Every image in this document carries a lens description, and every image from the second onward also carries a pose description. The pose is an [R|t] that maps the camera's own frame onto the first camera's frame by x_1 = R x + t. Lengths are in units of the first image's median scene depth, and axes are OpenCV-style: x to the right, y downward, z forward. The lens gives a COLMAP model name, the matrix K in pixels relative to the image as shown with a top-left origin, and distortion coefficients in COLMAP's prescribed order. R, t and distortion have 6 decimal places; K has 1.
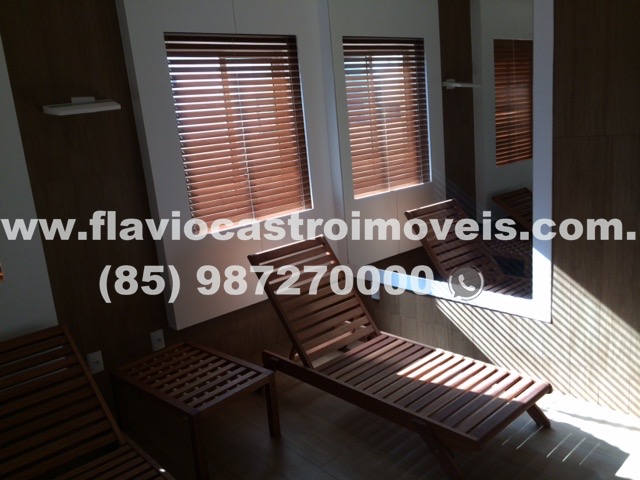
lens RADIAL K [[557.6, 0, 320.0], [0, 557.6, 240.0], [0, 0, 1]] dist [0.050345, 0.000960]
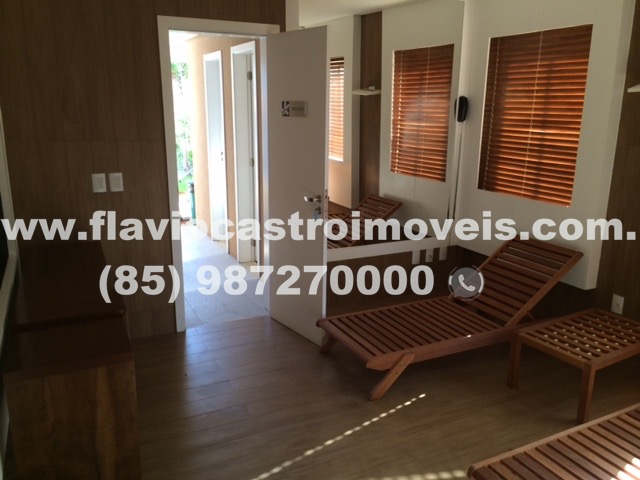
lens RADIAL K [[557.6, 0, 320.0], [0, 557.6, 240.0], [0, 0, 1]] dist [0.050345, 0.000960]
pose [[-0.283440, 0.326463, -0.901712, 1.336087], [-0.202640, 0.898652, 0.389052, -0.388780], [0.937336, 0.292996, -0.188559, 1.086782]]
